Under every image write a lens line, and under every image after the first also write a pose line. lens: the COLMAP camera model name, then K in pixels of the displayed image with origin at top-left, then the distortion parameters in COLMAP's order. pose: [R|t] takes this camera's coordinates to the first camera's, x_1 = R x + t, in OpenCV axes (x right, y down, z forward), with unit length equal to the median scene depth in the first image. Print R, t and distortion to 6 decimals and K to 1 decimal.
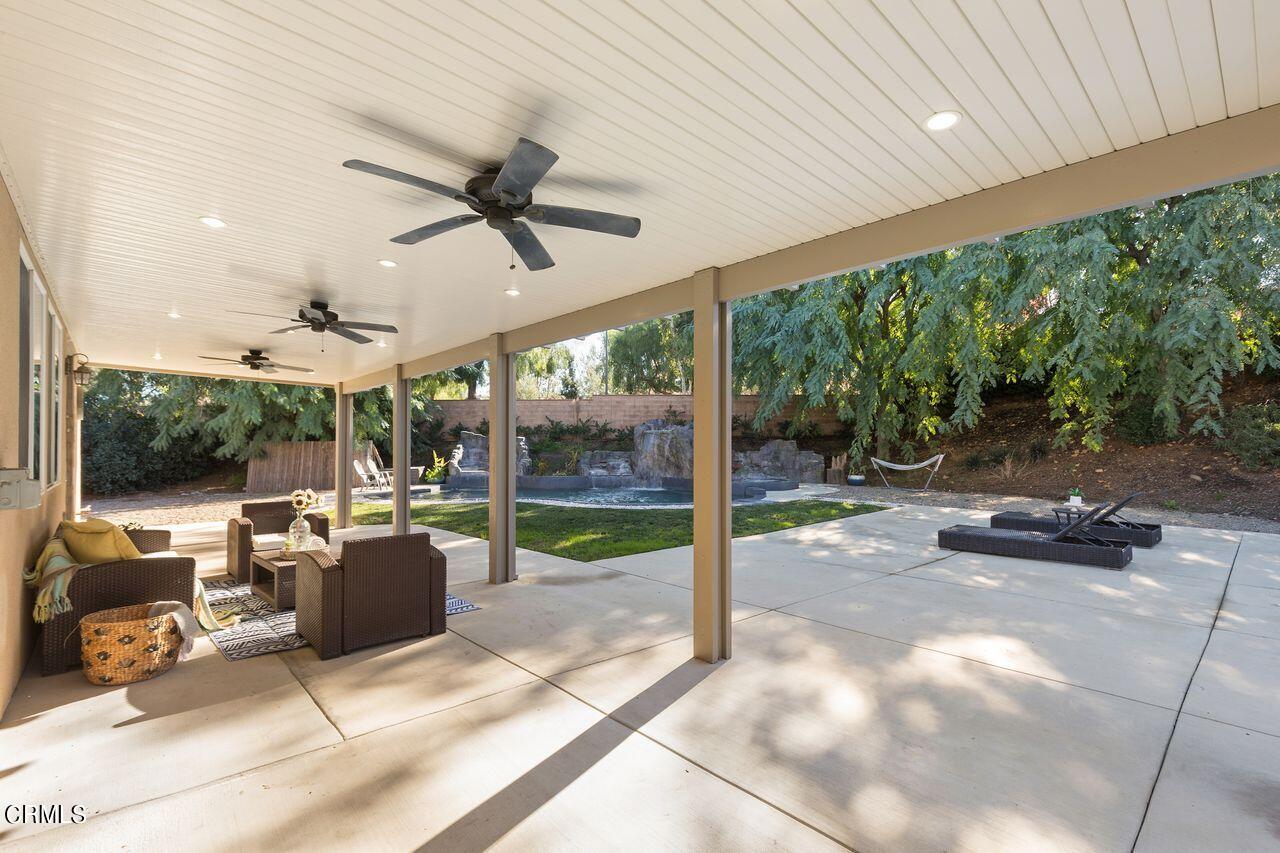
lens RADIAL K [[576.0, 0, 639.2], [0, 576.0, 432.2], [0, 0, 1]] dist [-0.008007, 0.000578]
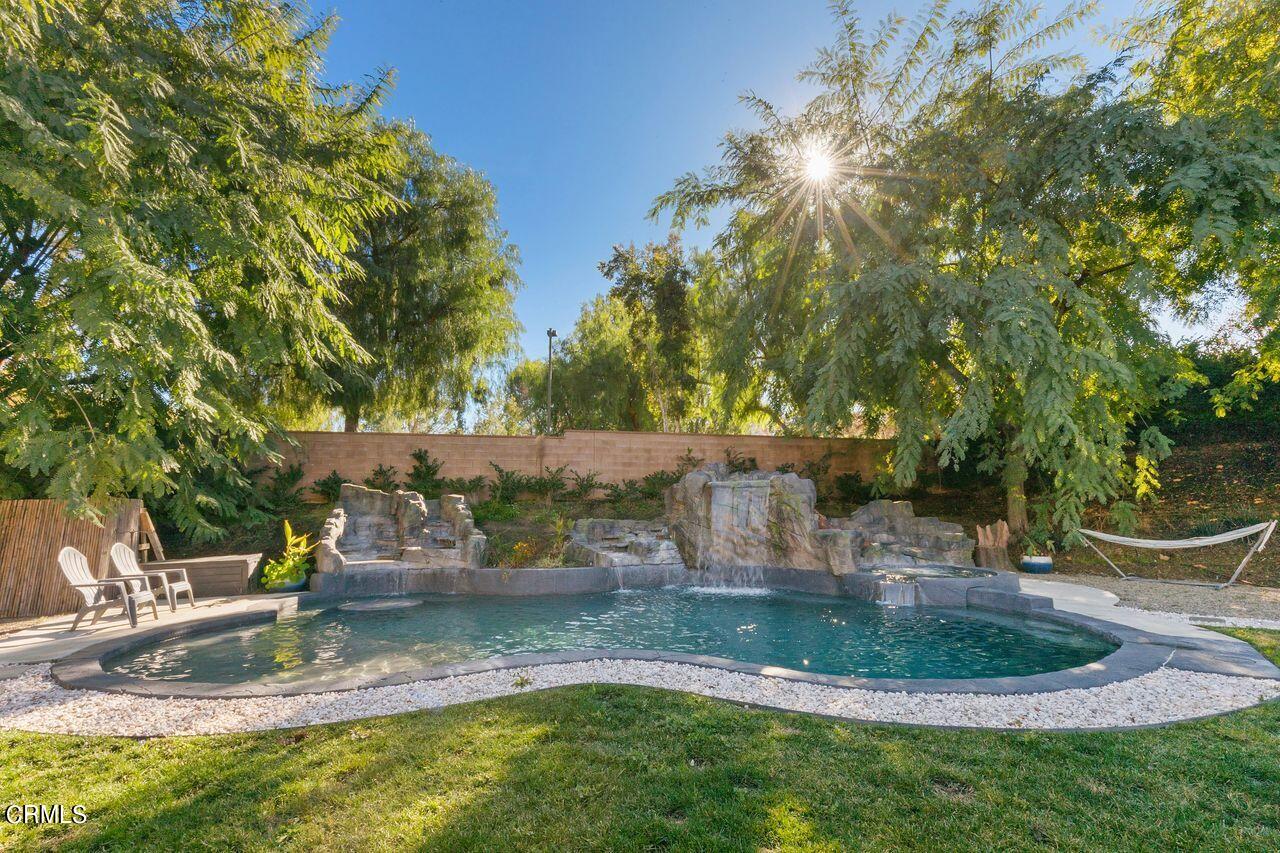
lens RADIAL K [[576.0, 0, 640.6], [0, 576.0, 432.8], [0, 0, 1]] dist [-0.008007, 0.000578]
pose [[0.974207, 0.027279, 0.224002, -0.169481], [-0.001427, 0.993391, -0.114767, 0.012841], [-0.225653, 0.111487, 0.967808, 0.438253]]
